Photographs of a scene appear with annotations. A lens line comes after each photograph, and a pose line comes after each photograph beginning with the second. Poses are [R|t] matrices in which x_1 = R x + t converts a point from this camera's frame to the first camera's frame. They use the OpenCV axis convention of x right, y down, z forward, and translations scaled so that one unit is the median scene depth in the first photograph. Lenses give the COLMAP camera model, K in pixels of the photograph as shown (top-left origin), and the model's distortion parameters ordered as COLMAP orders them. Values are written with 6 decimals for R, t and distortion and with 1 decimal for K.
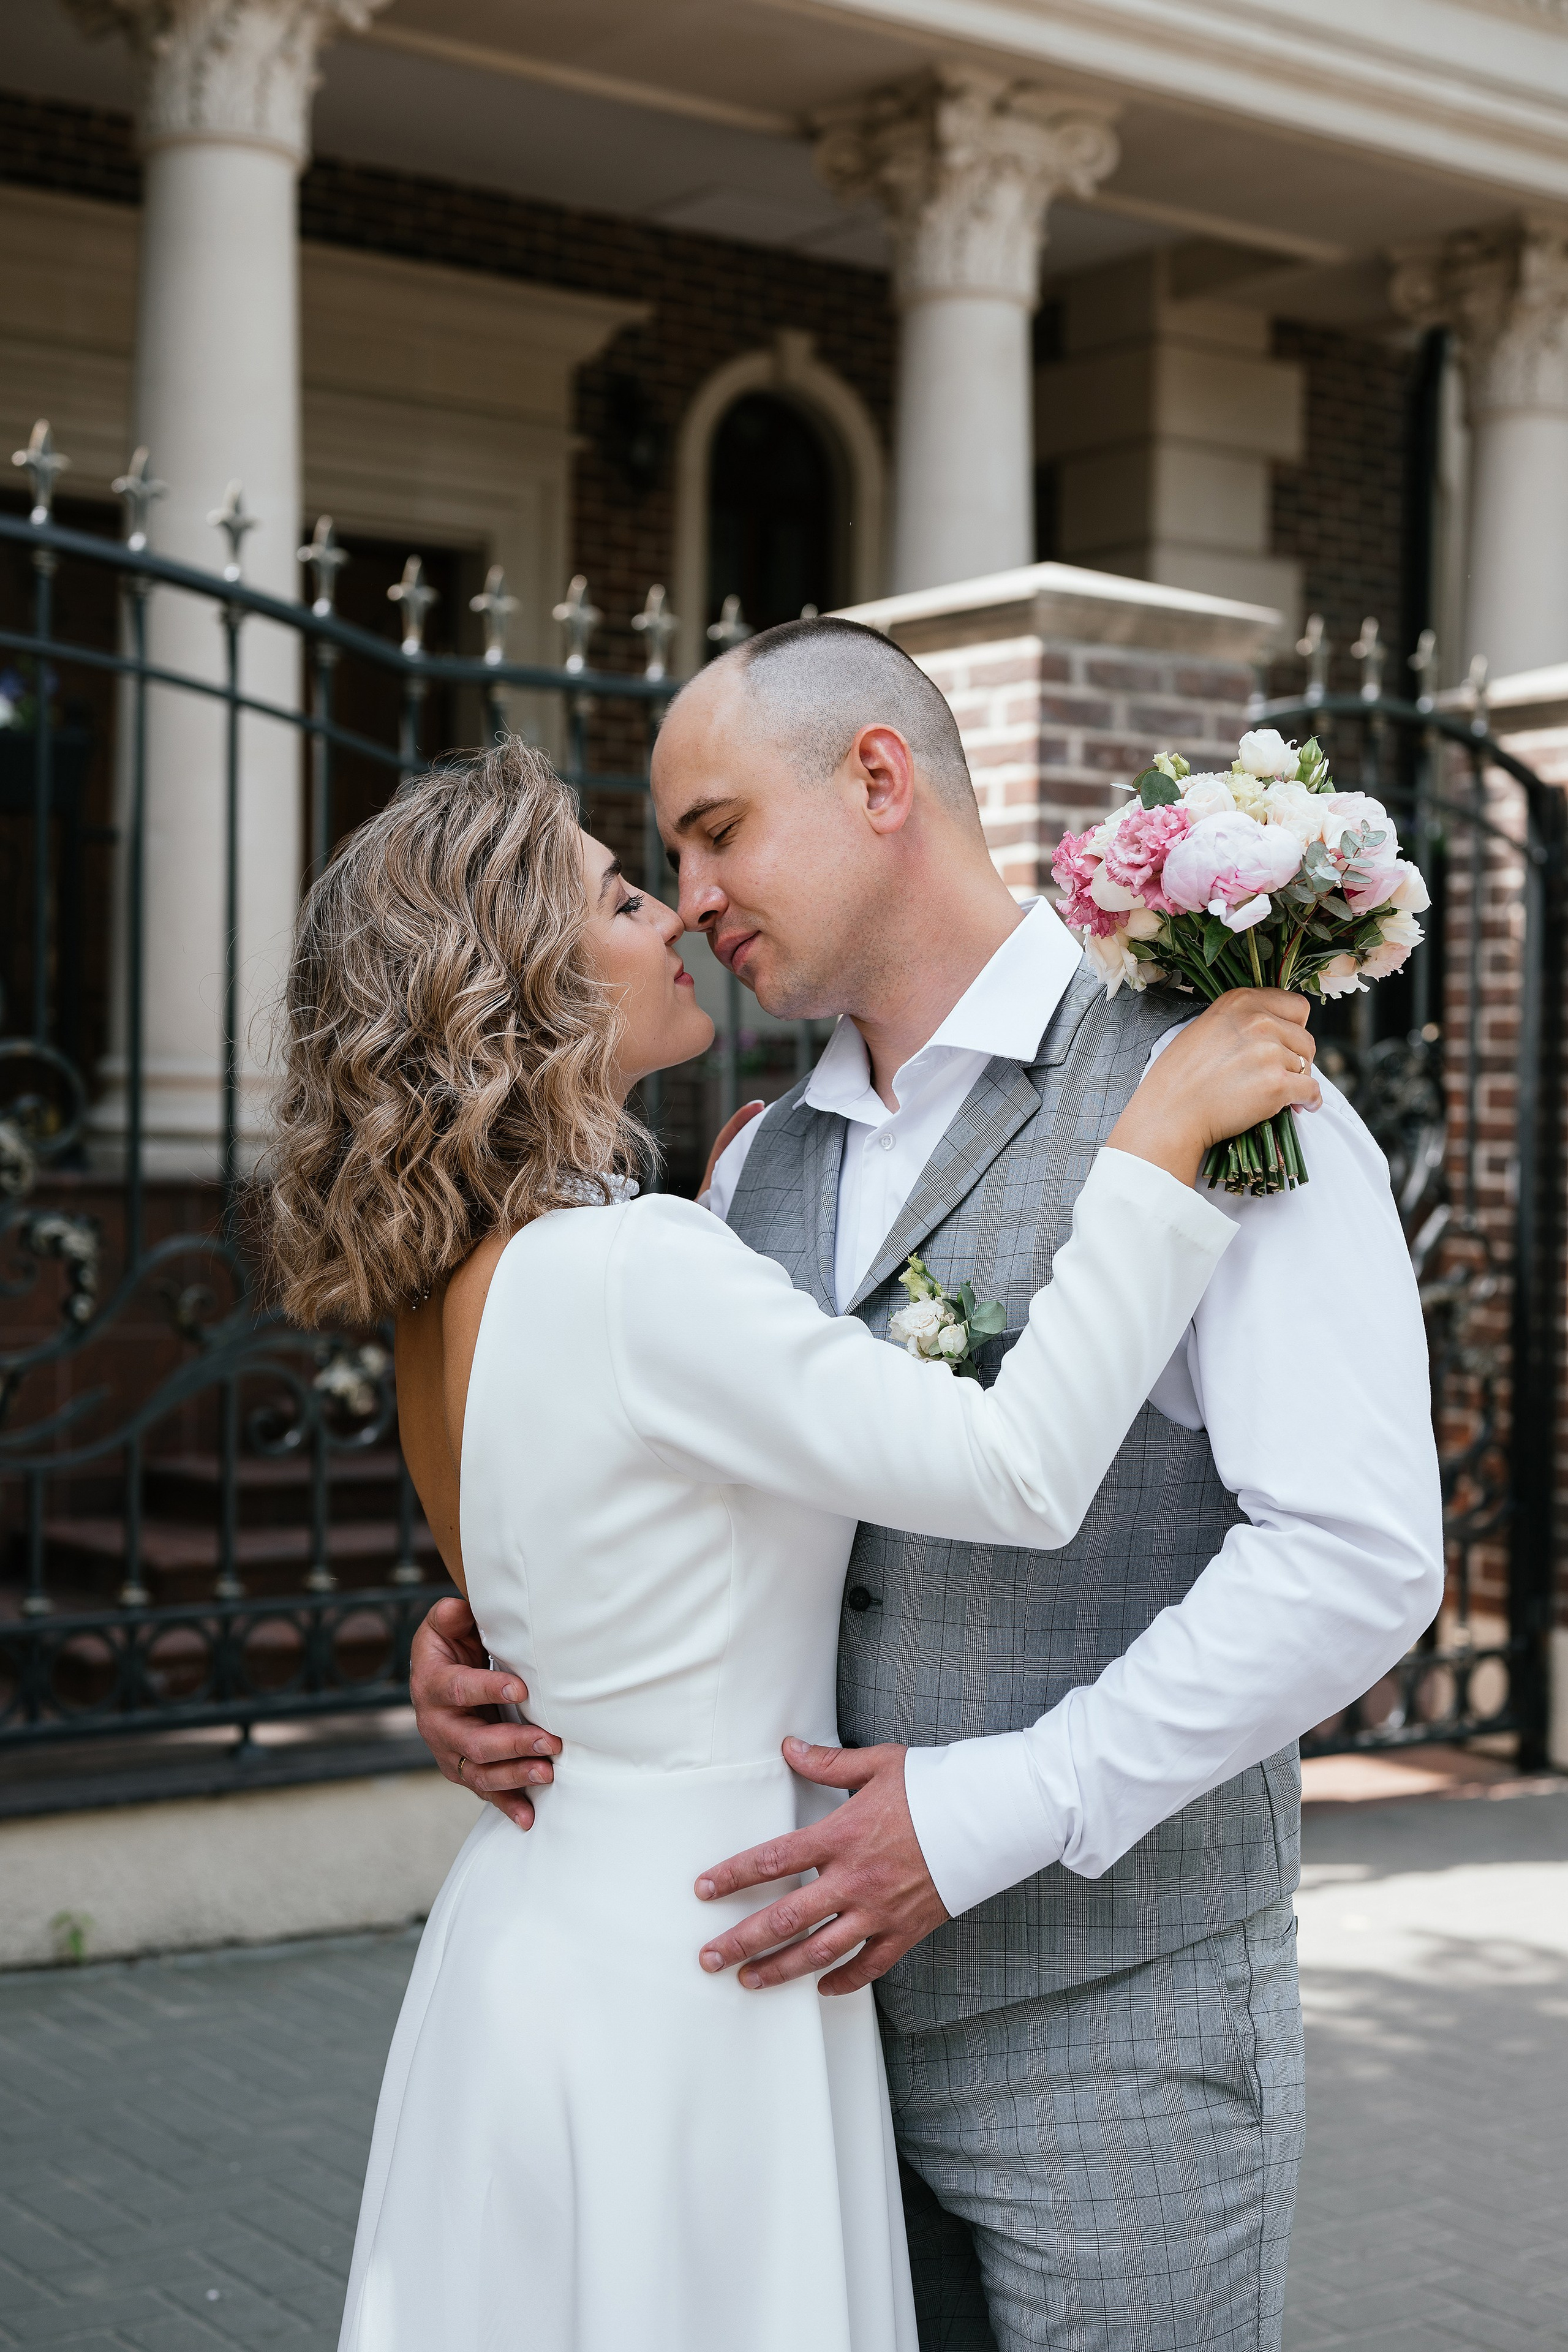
lens RADIAL K [[3443.4, 0, 784.0], [0, 3443.4, 1176.0], [0, 0, 1]] dist [-0.011243, 0.046403]
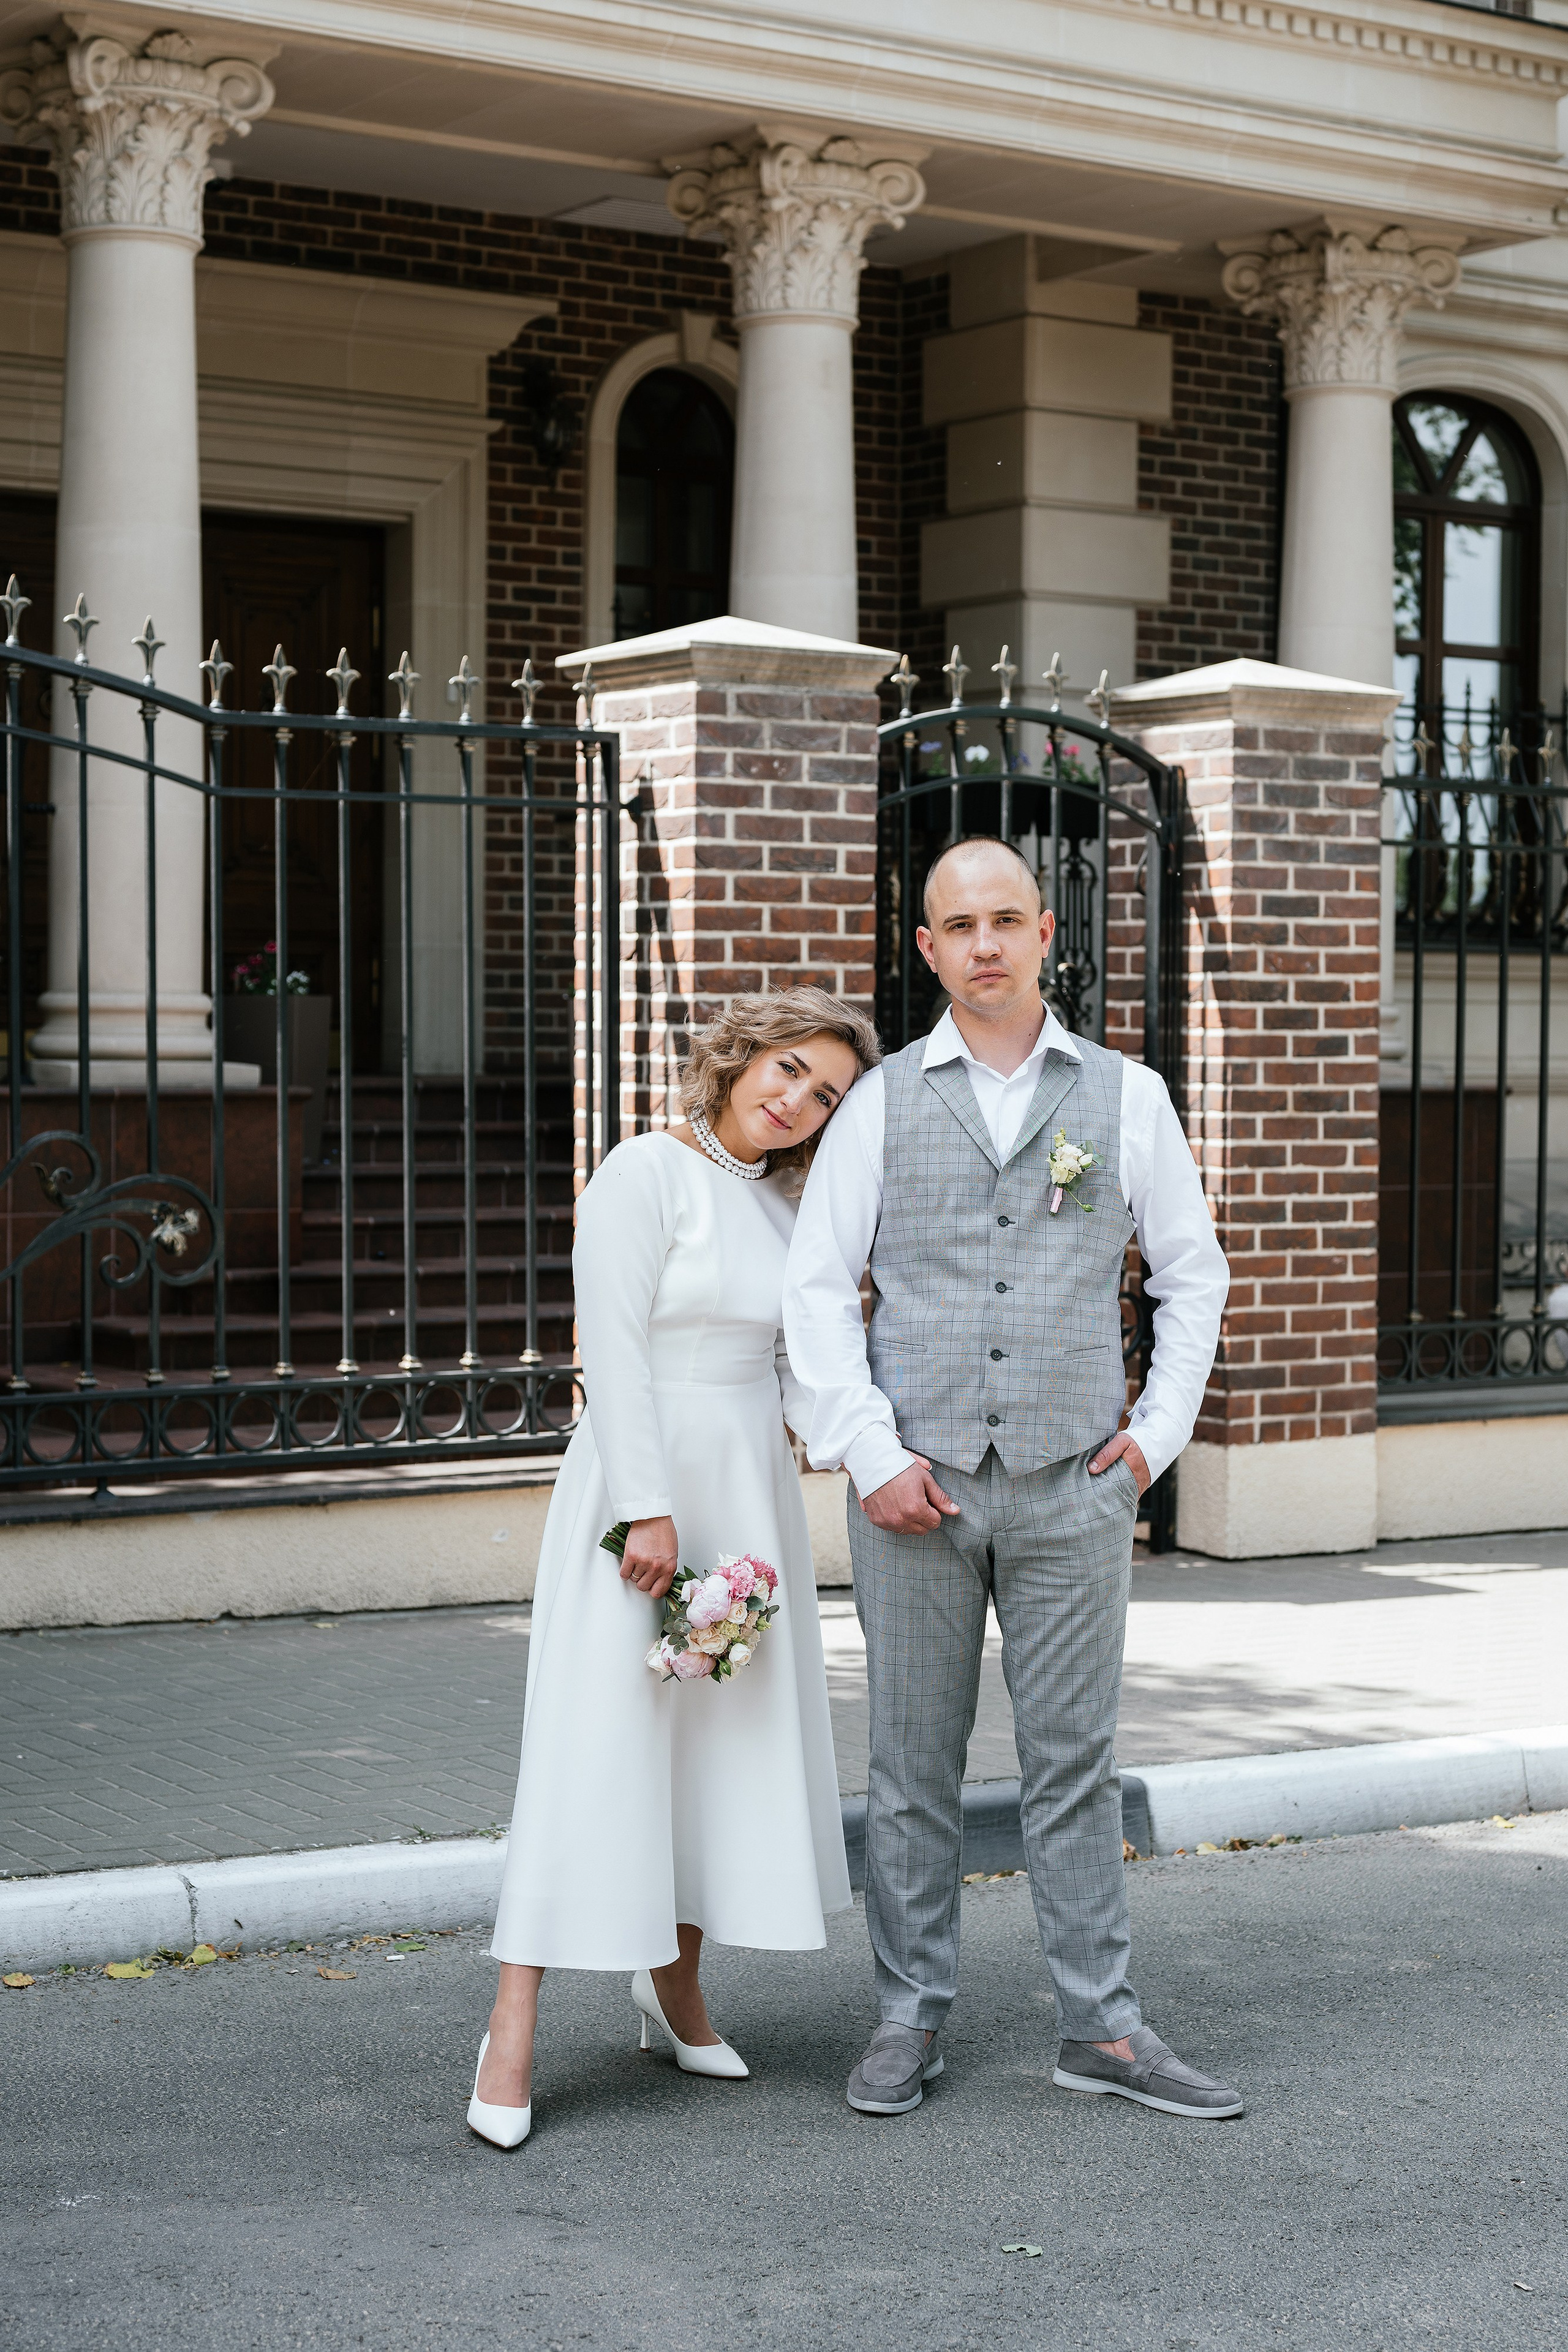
lens RADIAL K [[4017.2, 0, 851.9], [0, 4017.2, 1186.2], [0, 0, 1]] dist [0.020848, -0.171448]
pose [[0.999329, -0.008729, -0.035574, 0.123680], [0.009631, 0.999634, 0.025275, 0.000993], [0.035341, -0.025601, 0.999047, -0.370715]]
